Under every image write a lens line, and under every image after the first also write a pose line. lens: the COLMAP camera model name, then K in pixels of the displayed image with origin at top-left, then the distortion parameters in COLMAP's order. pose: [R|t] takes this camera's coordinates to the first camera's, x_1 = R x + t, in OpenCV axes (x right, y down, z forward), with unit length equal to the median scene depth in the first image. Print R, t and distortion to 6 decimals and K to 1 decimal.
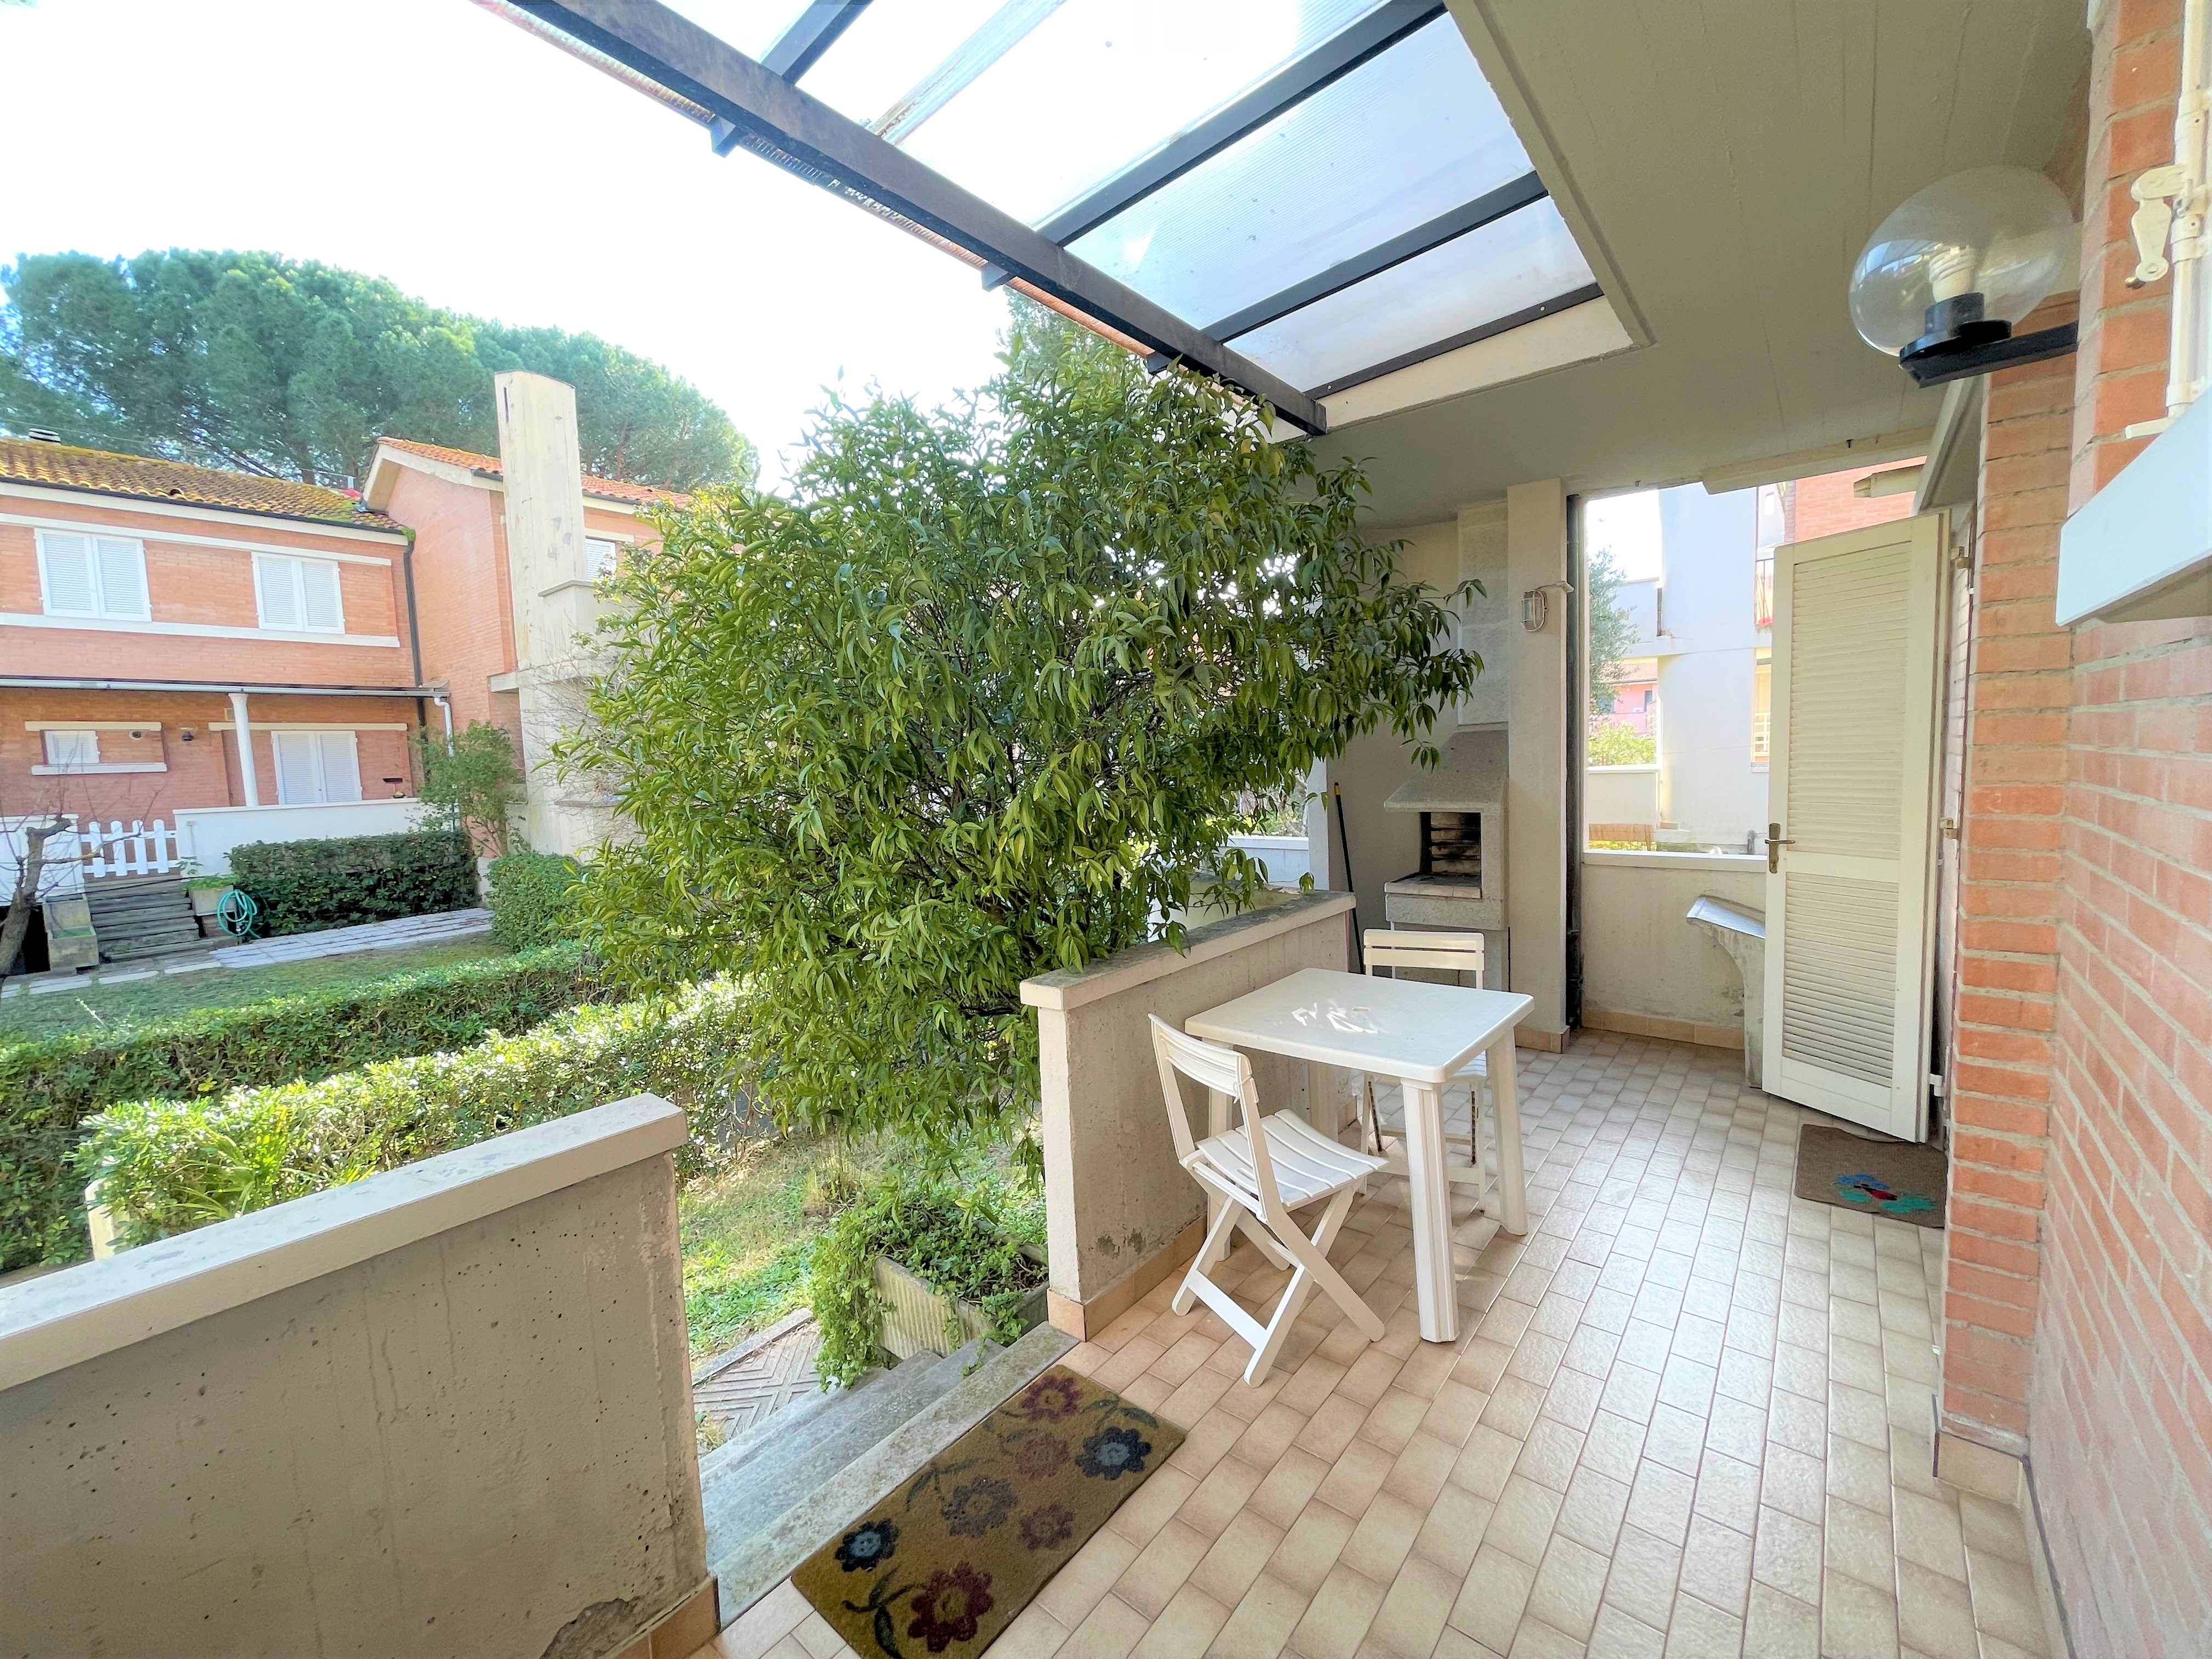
lens RADIAL K [[885.1, 0, 1098.2], [0, 885.1, 828.8], [0, 0, 1]] dist [-0.002526, 0.000584]
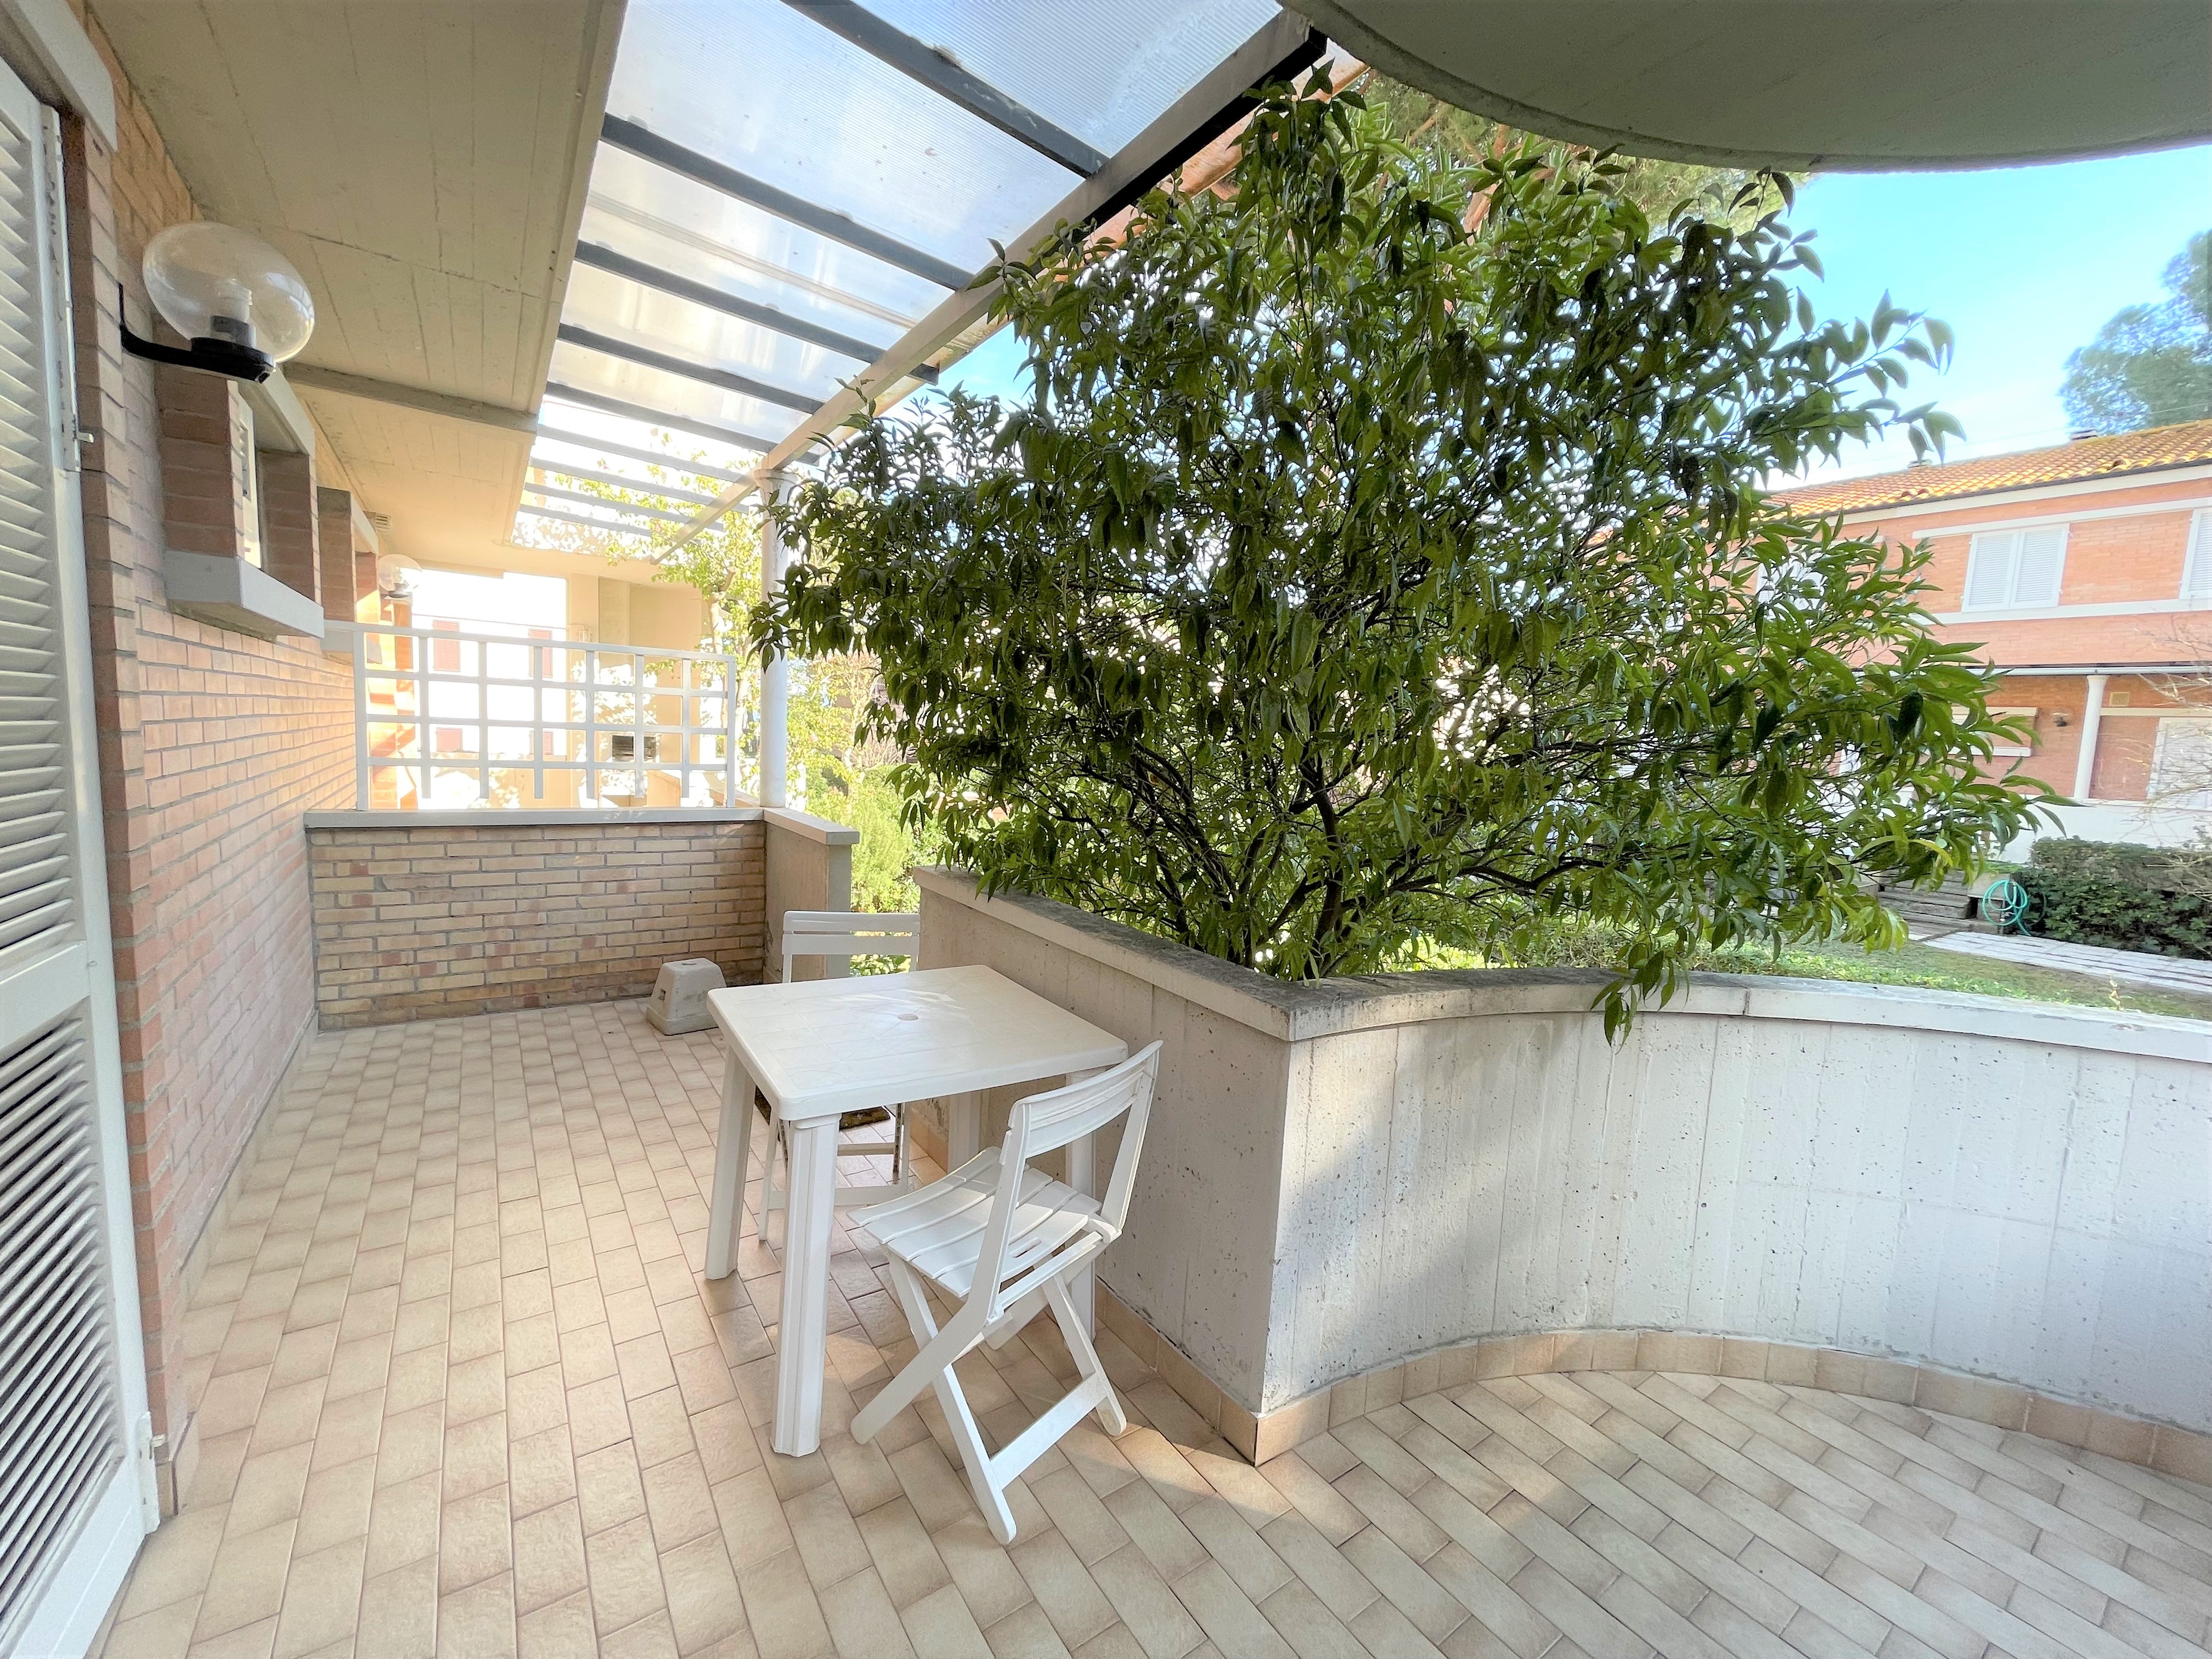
lens RADIAL K [[885.1, 0, 1107.7], [0, 885.1, 821.8], [0, 0, 1]] dist [-0.002526, 0.000584]
pose [[-0.270138, 0.119267, -0.955406, 0.199955], [-0.118619, 0.980616, 0.155954, -0.024778], [0.955487, 0.155458, -0.250754, 0.267039]]
